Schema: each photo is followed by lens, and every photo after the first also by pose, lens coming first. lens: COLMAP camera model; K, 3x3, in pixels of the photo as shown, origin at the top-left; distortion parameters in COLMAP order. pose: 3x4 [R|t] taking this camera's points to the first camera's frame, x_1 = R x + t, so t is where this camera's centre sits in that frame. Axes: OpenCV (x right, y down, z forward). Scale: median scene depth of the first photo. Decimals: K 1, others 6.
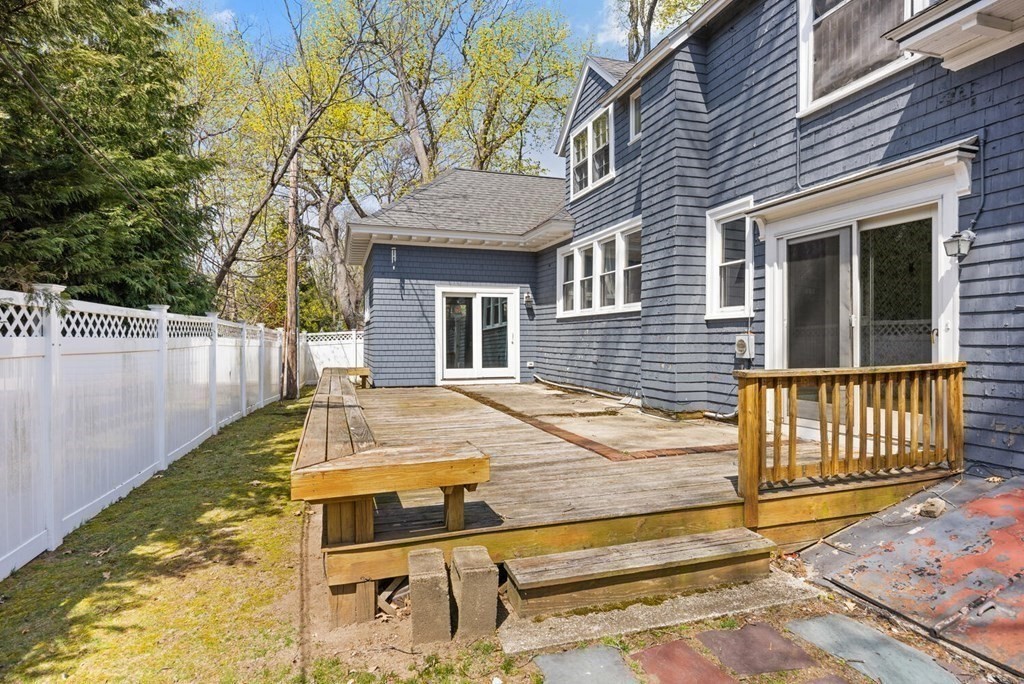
lens RADIAL K [[615.9, 0, 512.0], [0, 615.9, 342.0], [0, 0, 1]] dist [-0.003349, -0.000267]
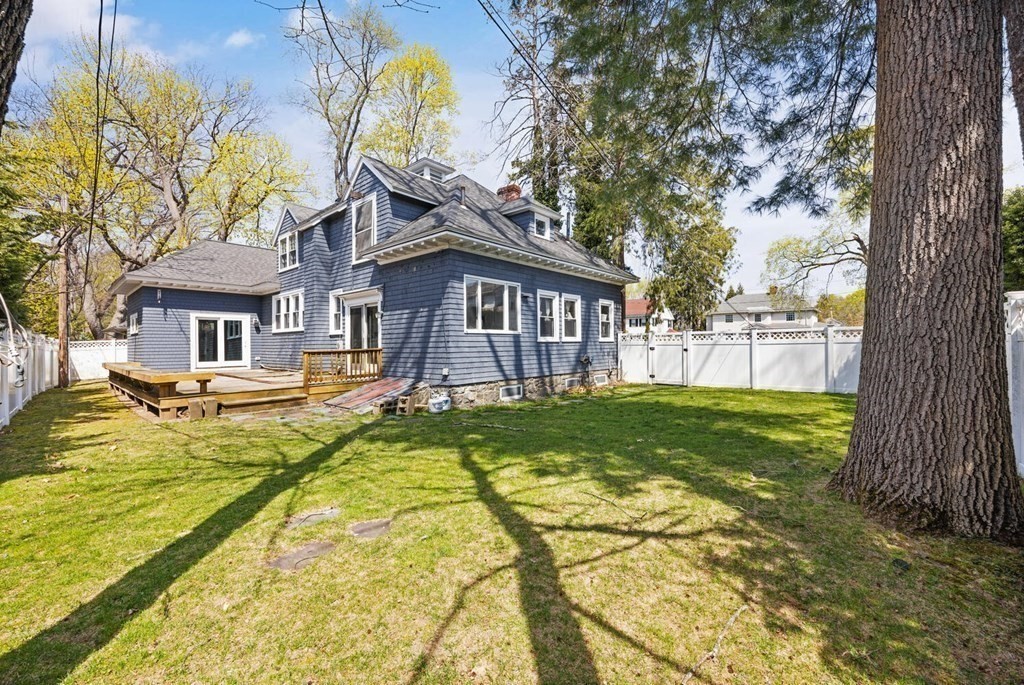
lens RADIAL K [[417.9, 0, 516.1], [0, 417.9, 341.2], [0, 0, 1]] dist [-0.002529, -0.000274]
pose [[0.854289, -0.005004, 0.519773, 0.046792], [0.012078, 0.999875, -0.010226, 0.009178], [-0.519657, 0.015014, 0.854243, -0.473383]]
